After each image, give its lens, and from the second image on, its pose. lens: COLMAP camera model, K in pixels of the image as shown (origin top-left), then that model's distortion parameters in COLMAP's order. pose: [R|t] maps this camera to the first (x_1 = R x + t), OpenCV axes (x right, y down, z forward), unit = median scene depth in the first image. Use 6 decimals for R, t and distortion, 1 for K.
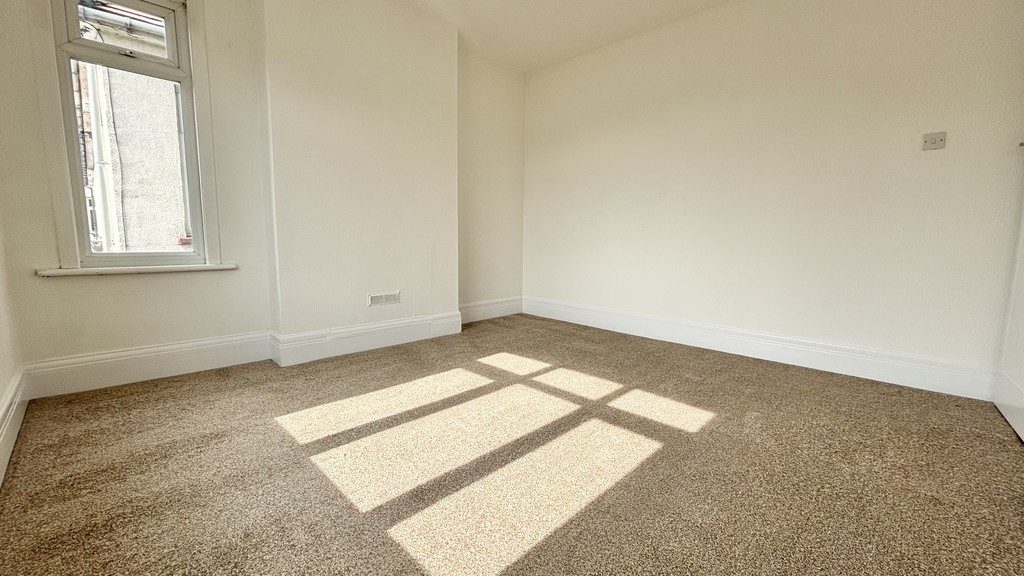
lens RADIAL K [[411.6, 0, 512.5], [0, 411.6, 285.4], [0, 0, 1]] dist [-0.001848, -0.000245]
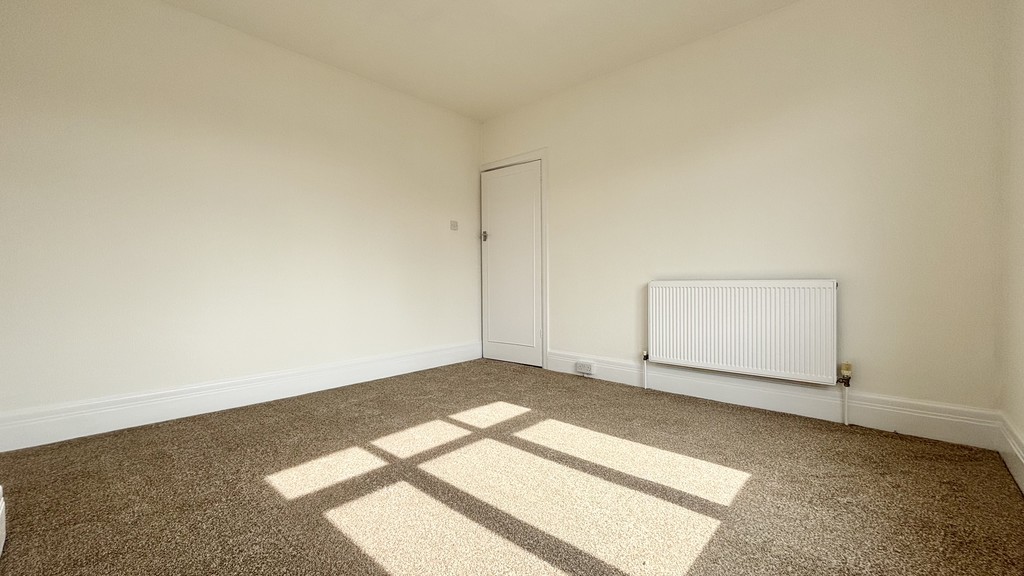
lens RADIAL K [[411.6, 0, 512.5], [0, 411.6, 285.4], [0, 0, 1]] dist [-0.001848, -0.000245]
pose [[-0.041815, -0.027488, 0.998747, -0.799793], [0.125092, 0.991612, 0.032529, -0.112121], [-0.991264, 0.126296, -0.038025, 0.825216]]
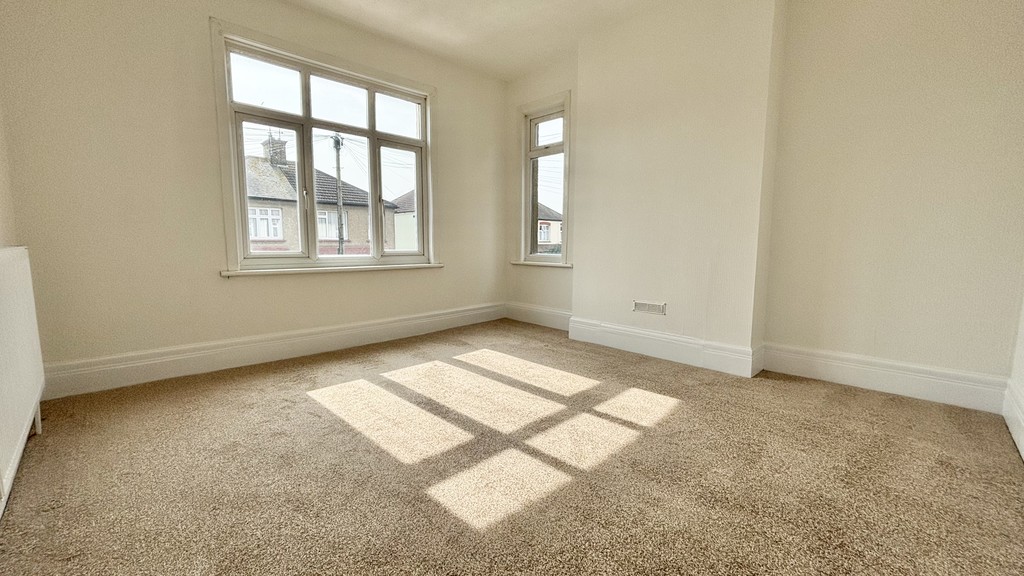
lens RADIAL K [[411.6, 0, 512.5], [0, 411.6, 285.4], [0, 0, 1]] dist [-0.001848, -0.000245]
pose [[0.005730, 0.097503, -0.995219, 0.912583], [-0.128921, 0.987001, 0.095956, -0.099929], [0.991638, 0.127755, 0.018226, 0.850178]]
